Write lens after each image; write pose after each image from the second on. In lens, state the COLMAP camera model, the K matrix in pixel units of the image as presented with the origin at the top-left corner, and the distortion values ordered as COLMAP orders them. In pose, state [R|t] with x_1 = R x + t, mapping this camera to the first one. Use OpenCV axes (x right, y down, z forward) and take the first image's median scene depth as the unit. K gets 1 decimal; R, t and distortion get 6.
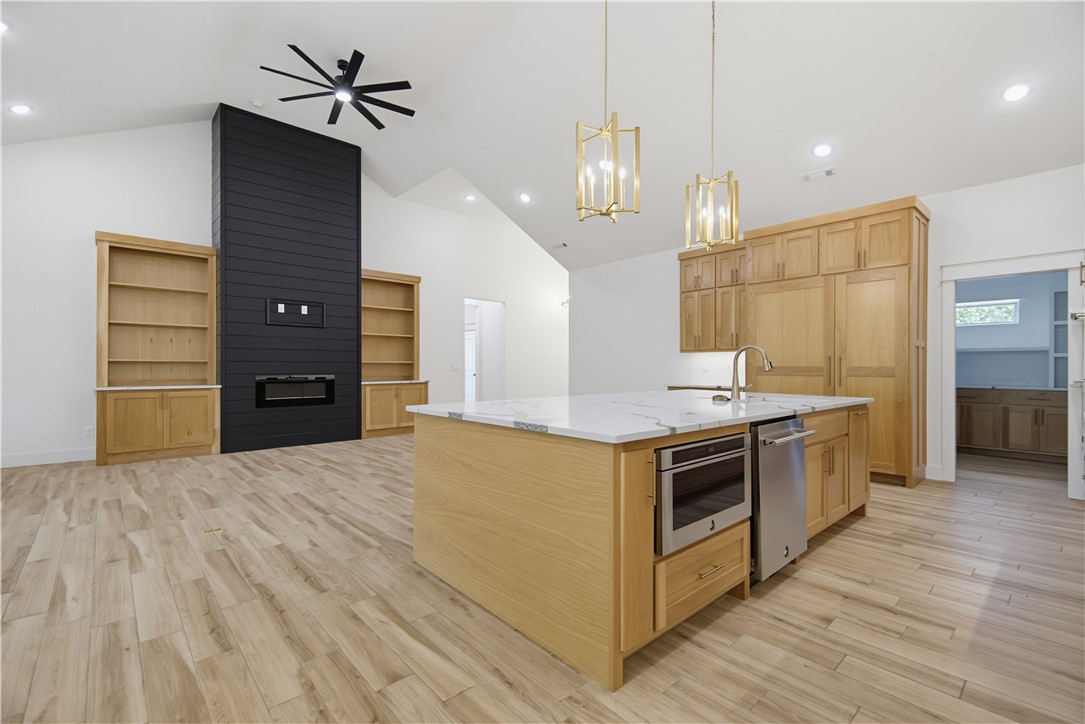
lens RADIAL K [[479.8, 0, 538.4], [0, 479.8, 362.3], [0, 0, 1]] dist [0.018205, -0.005968]
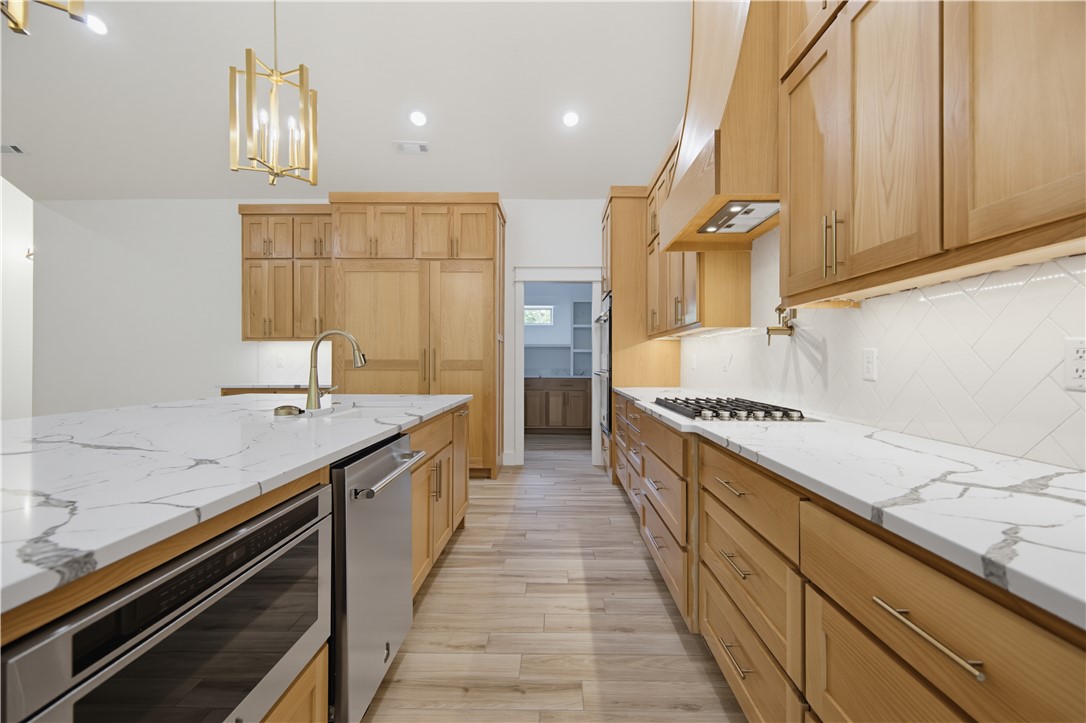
lens RADIAL K [[480.2, 0, 554.2], [0, 480.2, 359.9], [0, 0, 1]] dist [0.018205, -0.005968]
pose [[0.672680, -0.000740, 0.739933, 0.095083], [-0.007358, 0.999943, 0.007689, 0.000147], [-0.739897, -0.010617, 0.672637, 0.205762]]
